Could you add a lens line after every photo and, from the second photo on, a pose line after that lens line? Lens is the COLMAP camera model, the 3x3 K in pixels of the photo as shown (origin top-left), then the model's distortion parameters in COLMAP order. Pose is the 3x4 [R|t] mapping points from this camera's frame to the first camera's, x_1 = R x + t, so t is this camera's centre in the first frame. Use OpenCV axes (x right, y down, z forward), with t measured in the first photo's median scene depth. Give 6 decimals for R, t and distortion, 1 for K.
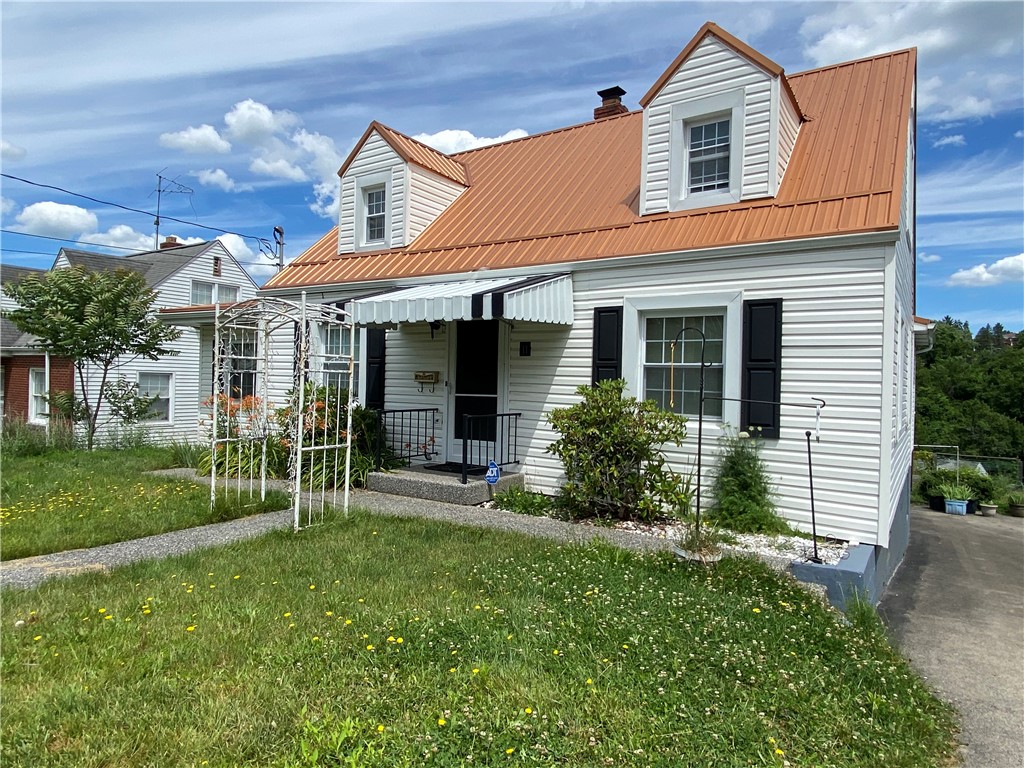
lens RADIAL K [[626.6, 0, 516.3], [0, 626.6, 384.7], [0, 0, 1]] dist [0.070029, -0.070300]
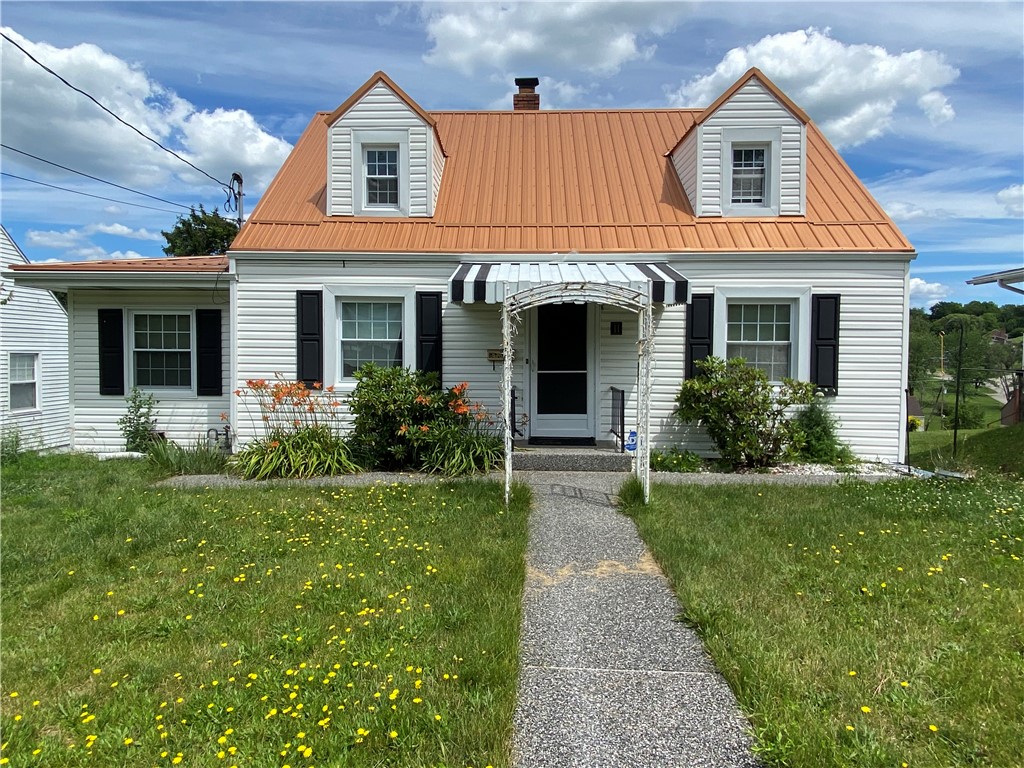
lens RADIAL K [[626.8, 0, 512.0], [0, 626.8, 384.0], [0, 0, 1]] dist [0.080492, -0.074844]
pose [[0.851347, -0.039647, 0.523103, -0.774816], [0.016195, 0.998651, 0.049333, -0.017737], [-0.524354, -0.033528, 0.850840, 0.159771]]
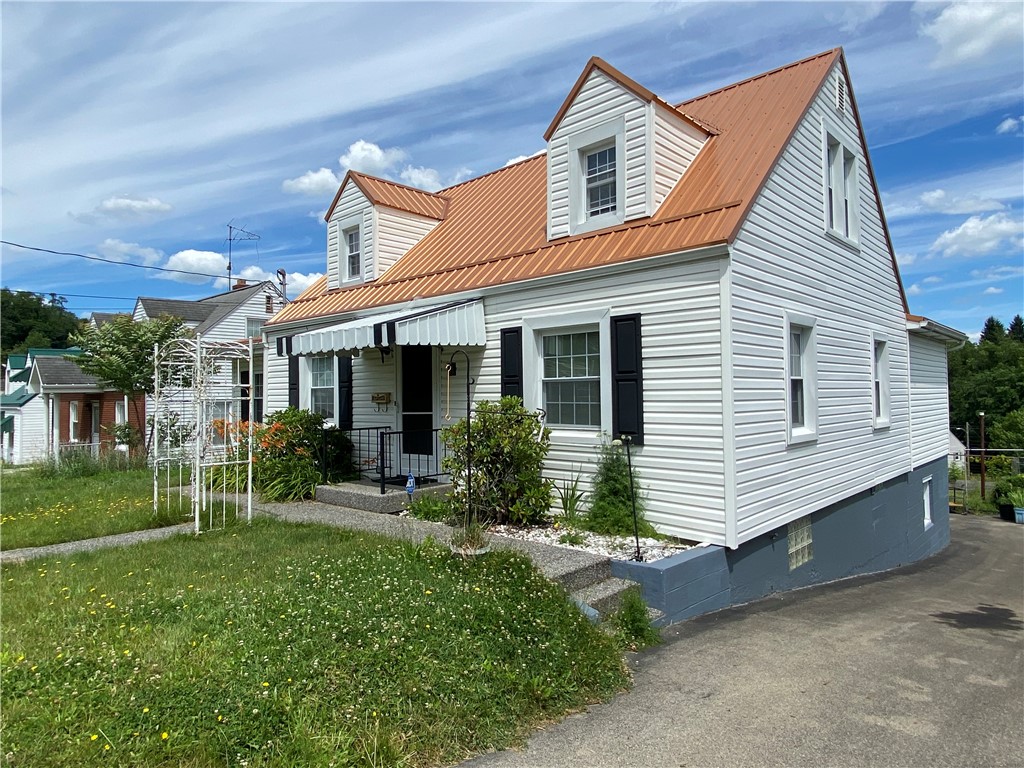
lens RADIAL K [[626.8, 0, 512.0], [0, 626.8, 384.0], [0, 0, 1]] dist [0.080492, -0.074844]
pose [[0.985127, -0.041350, -0.166777, 0.318891], [0.037164, 0.998913, -0.028143, 0.003409], [0.167759, 0.021526, 0.985593, -0.063265]]
